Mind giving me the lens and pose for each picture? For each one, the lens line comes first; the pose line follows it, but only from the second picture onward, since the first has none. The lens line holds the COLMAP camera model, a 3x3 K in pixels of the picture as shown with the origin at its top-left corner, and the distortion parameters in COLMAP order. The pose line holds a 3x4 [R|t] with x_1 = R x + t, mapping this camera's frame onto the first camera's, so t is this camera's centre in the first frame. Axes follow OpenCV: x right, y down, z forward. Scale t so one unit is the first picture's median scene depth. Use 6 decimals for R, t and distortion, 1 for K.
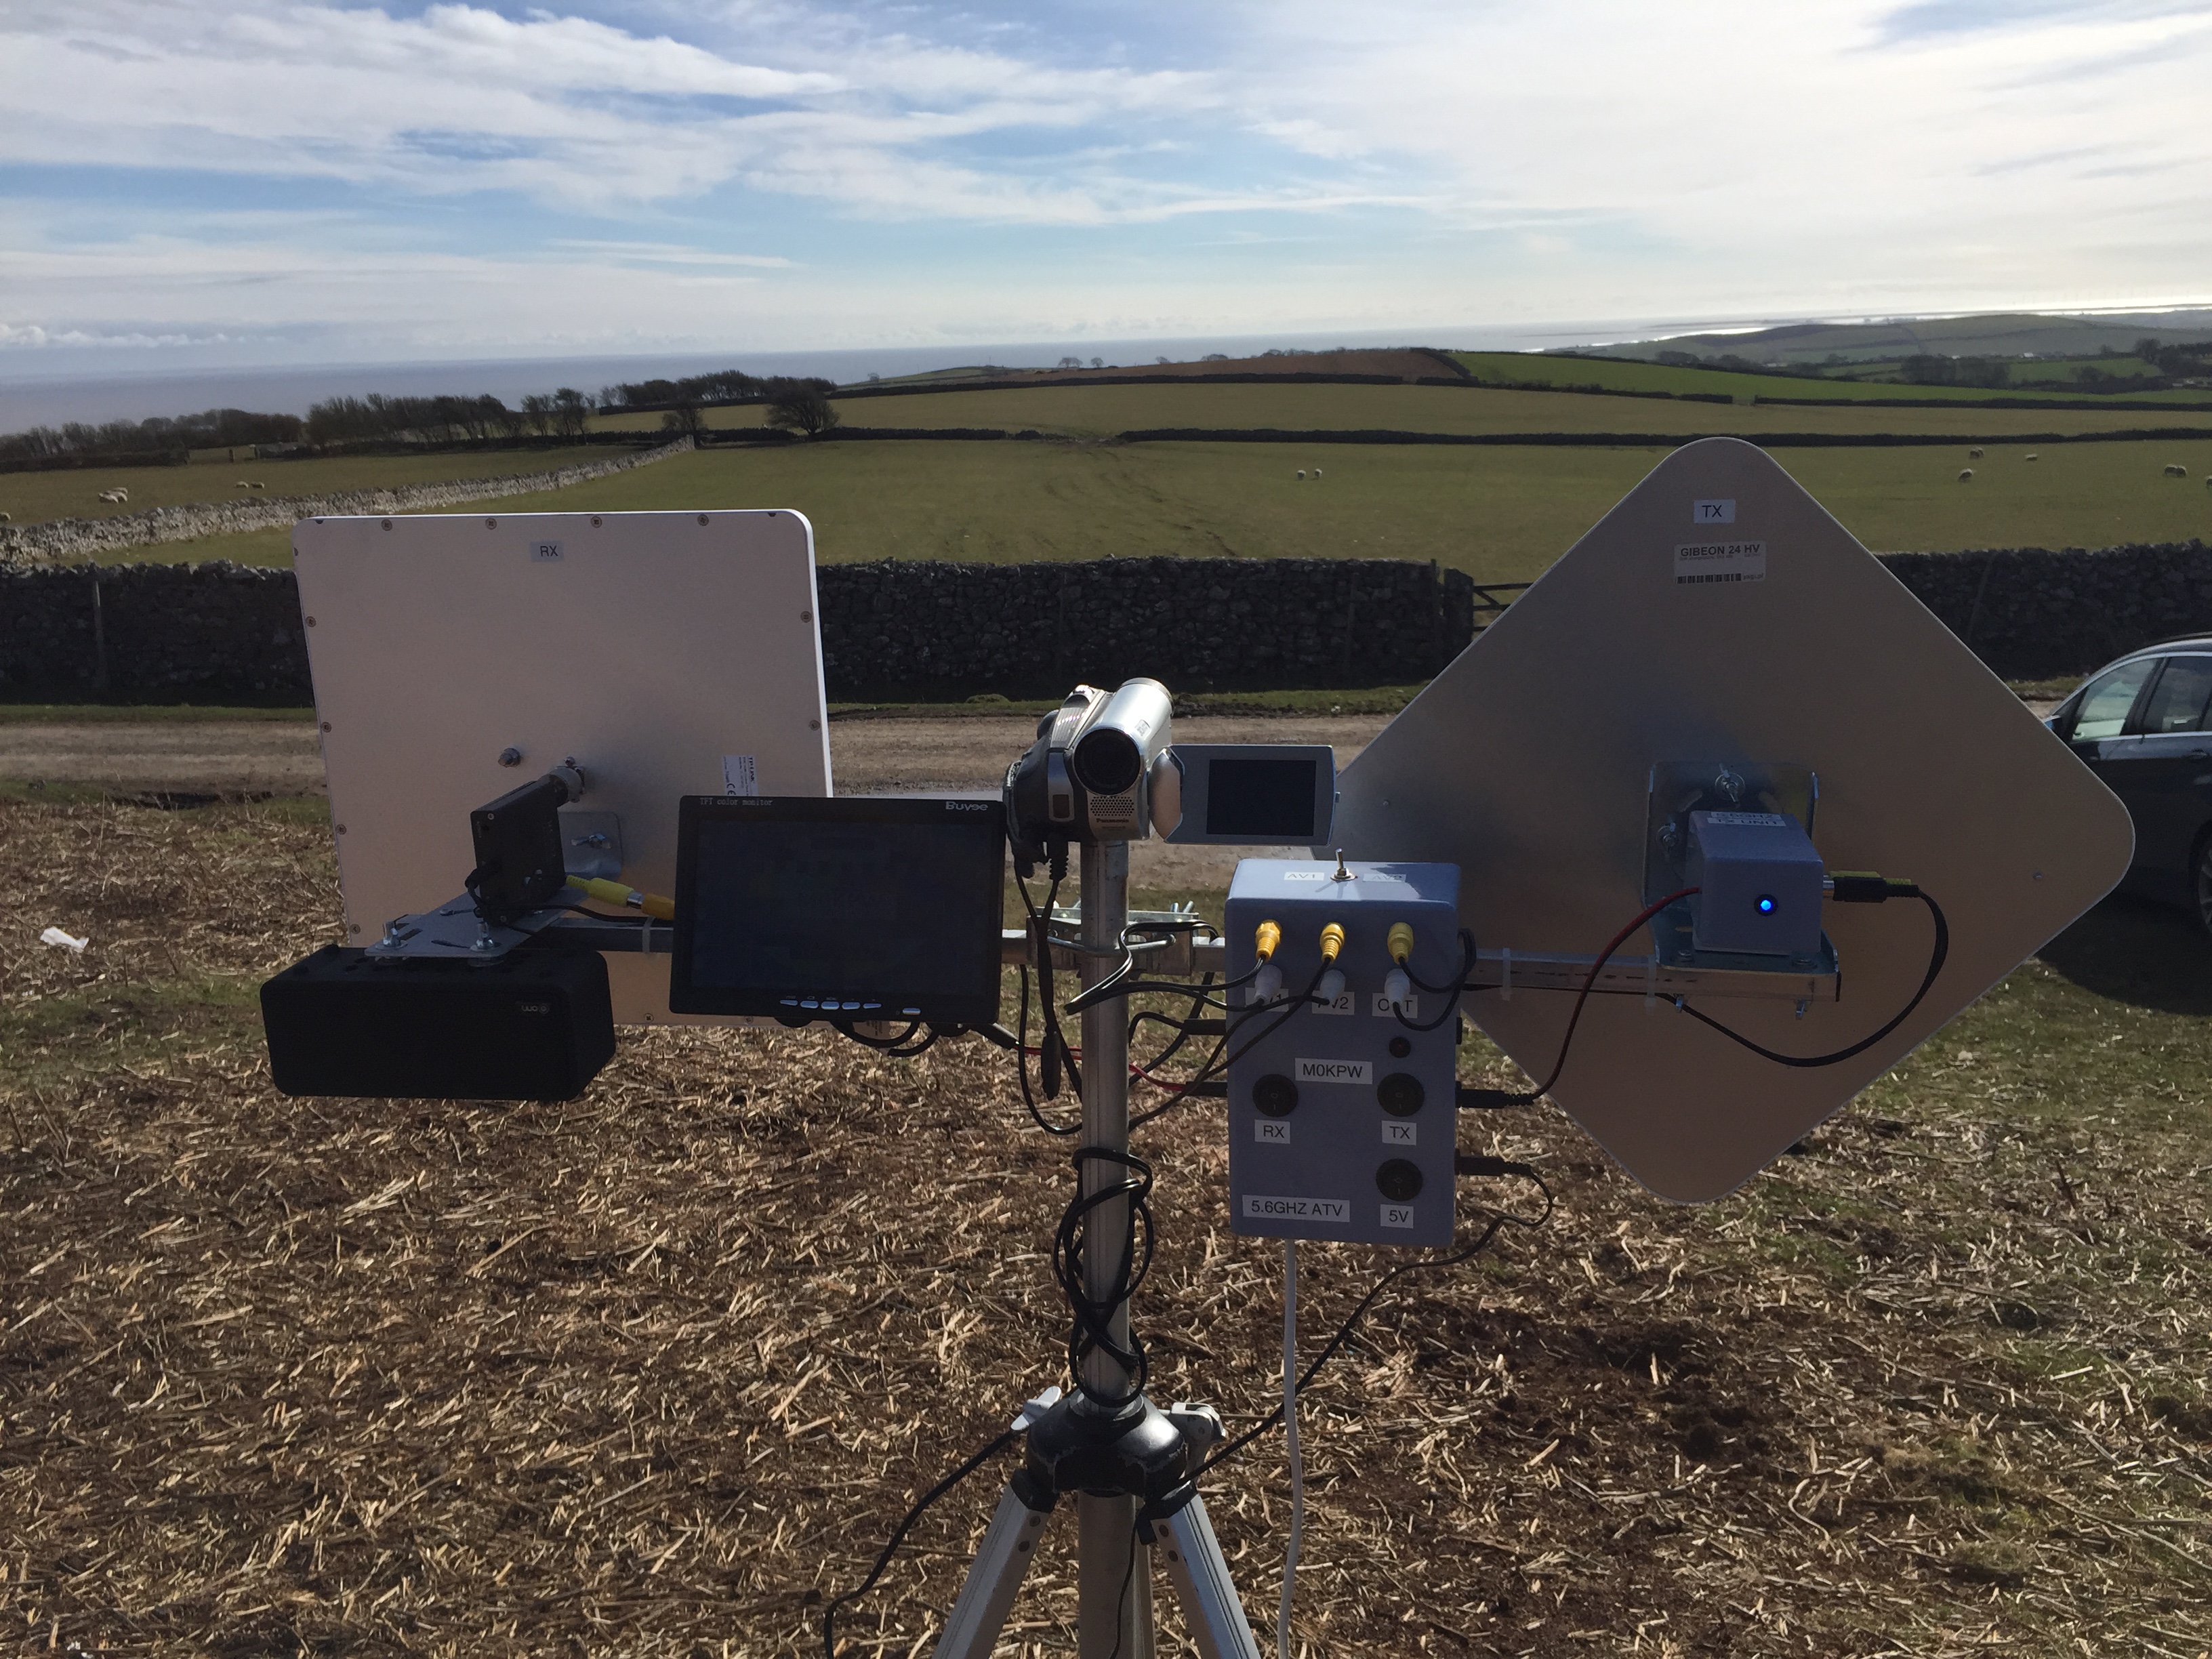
lens RADIAL K [[1975.1, 0, 1125.5], [0, 1975.1, 860.0], [0, 0, 1]] dist [0.104586, -0.171867]
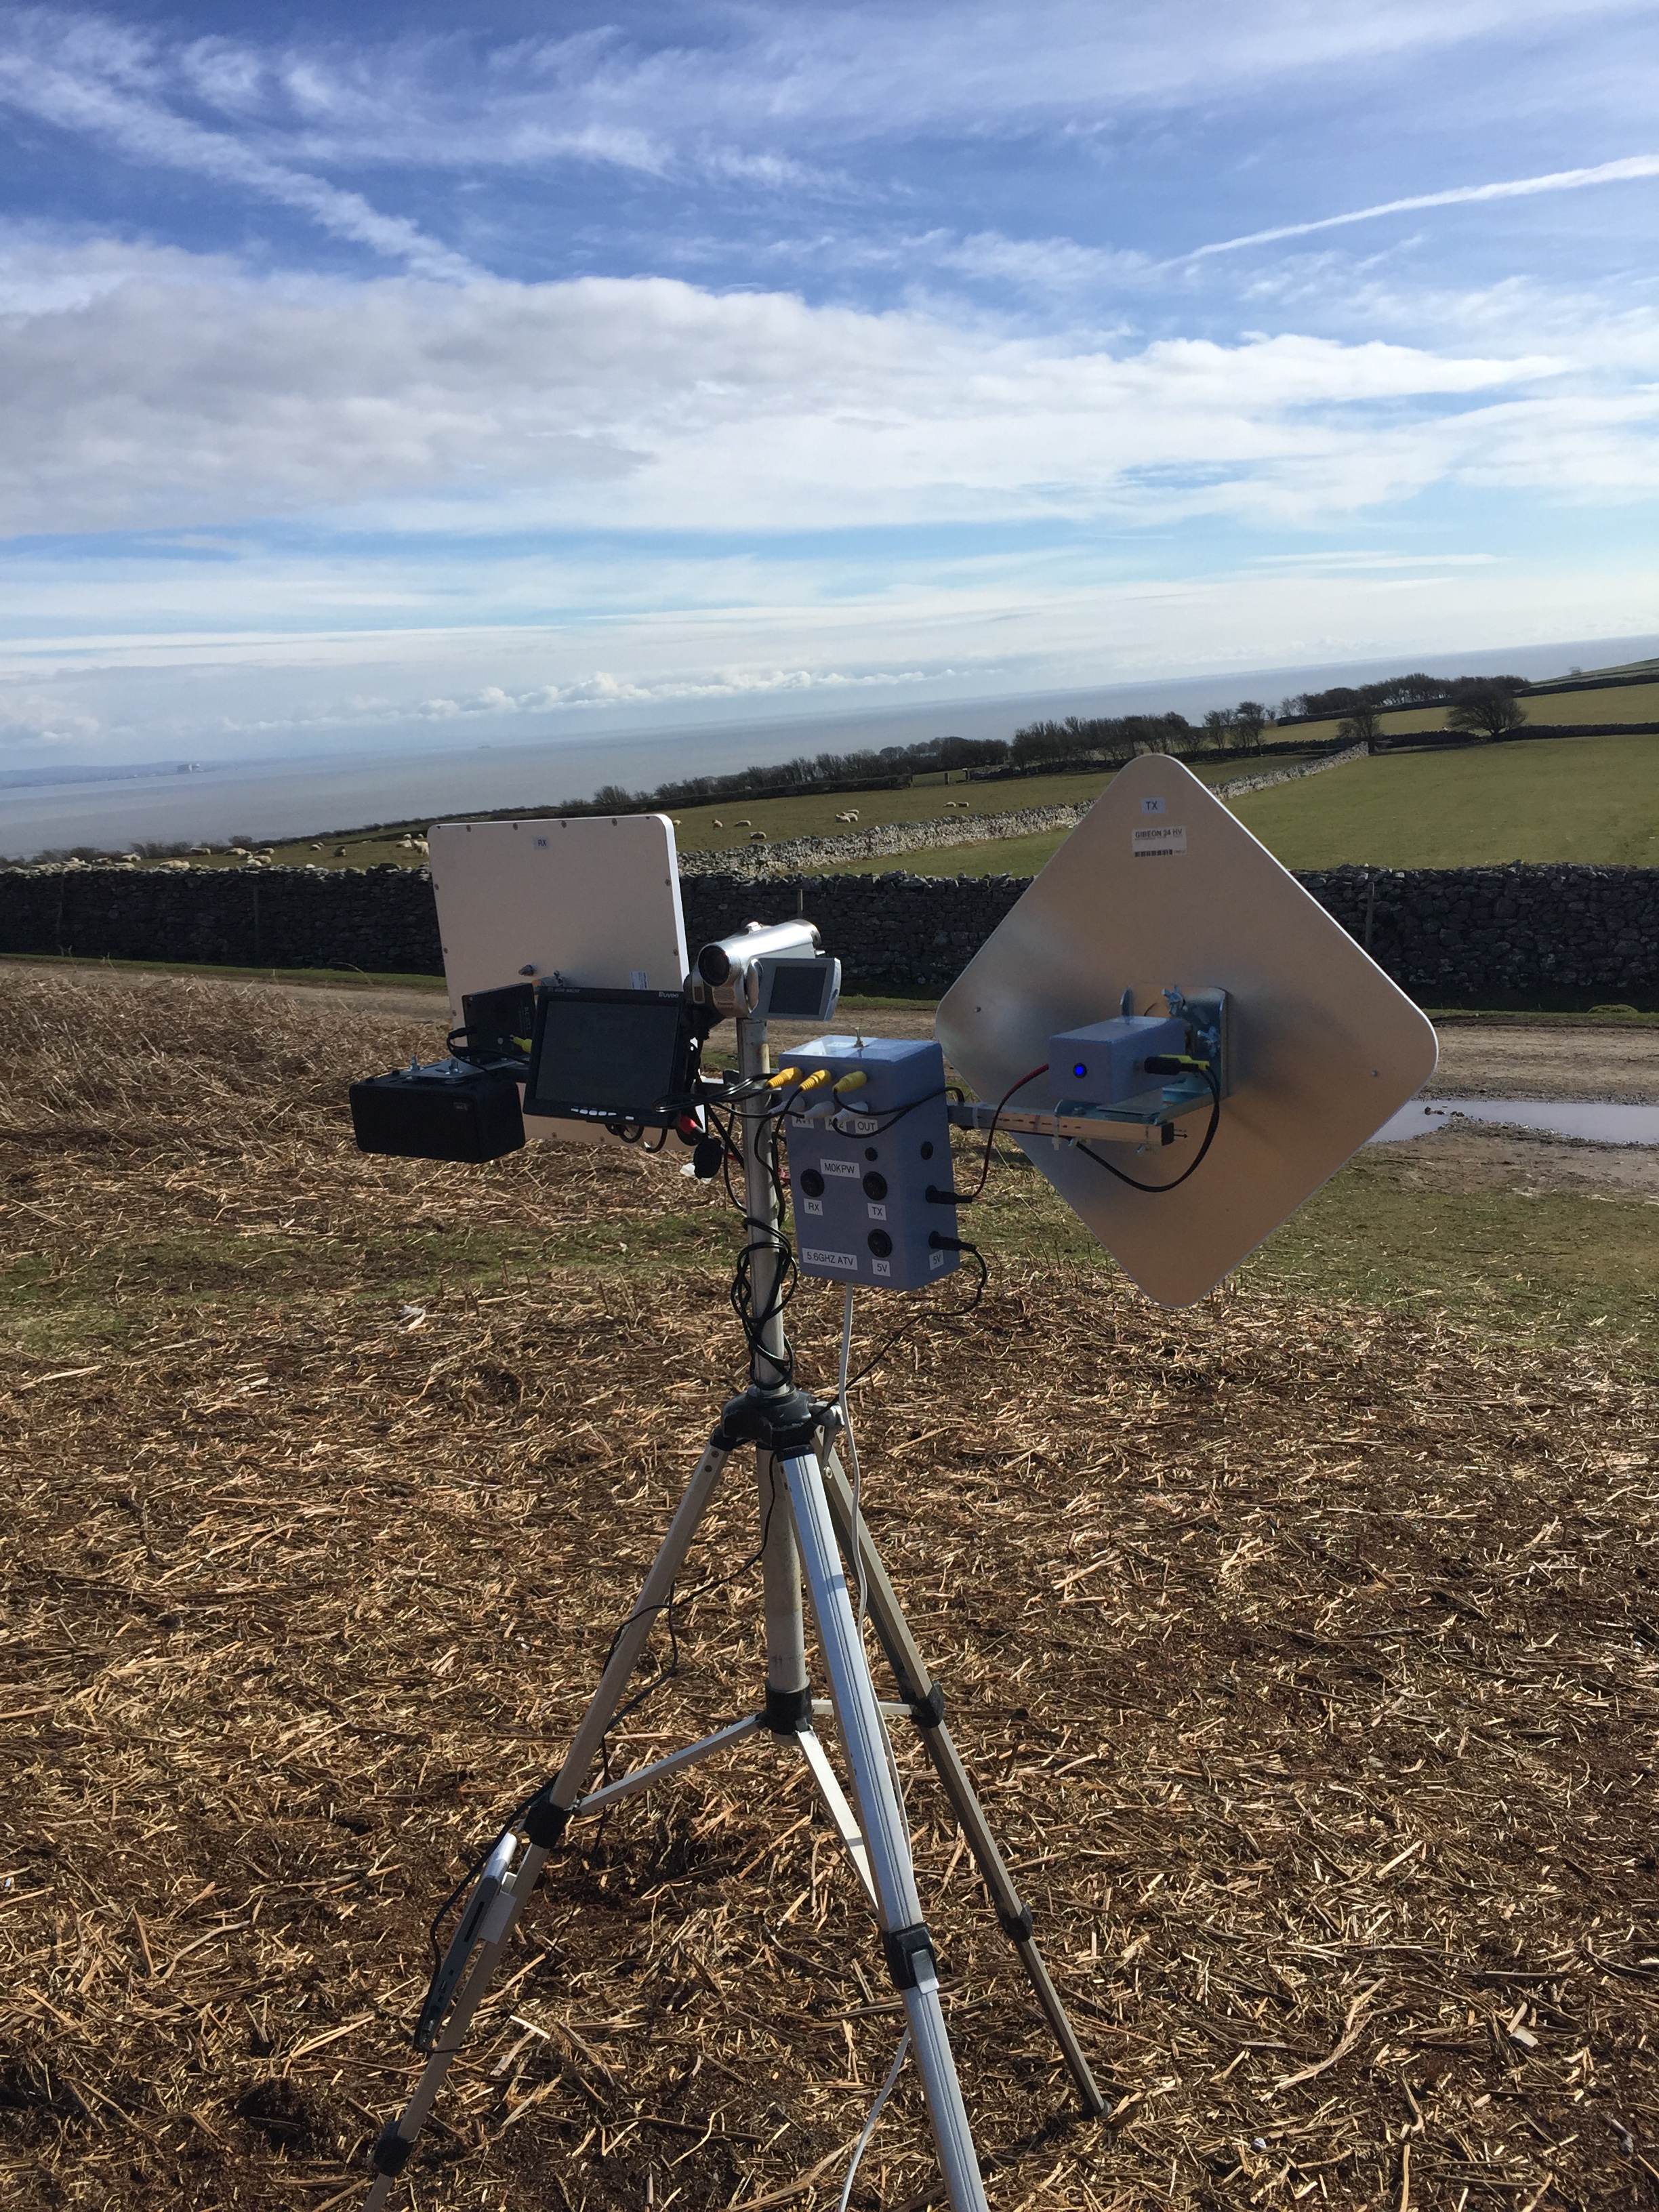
lens RADIAL K [[1975.1, 0, 791.4], [0, 1975.1, 1166.1], [0, 0, 1]] dist [0.104586, -0.171867]
pose [[0.875557, 0.068897, -0.478178, 0.106080], [-0.069577, 0.997443, 0.016317, 0.010658], [0.478079, 0.018984, 0.878112, -0.050149]]
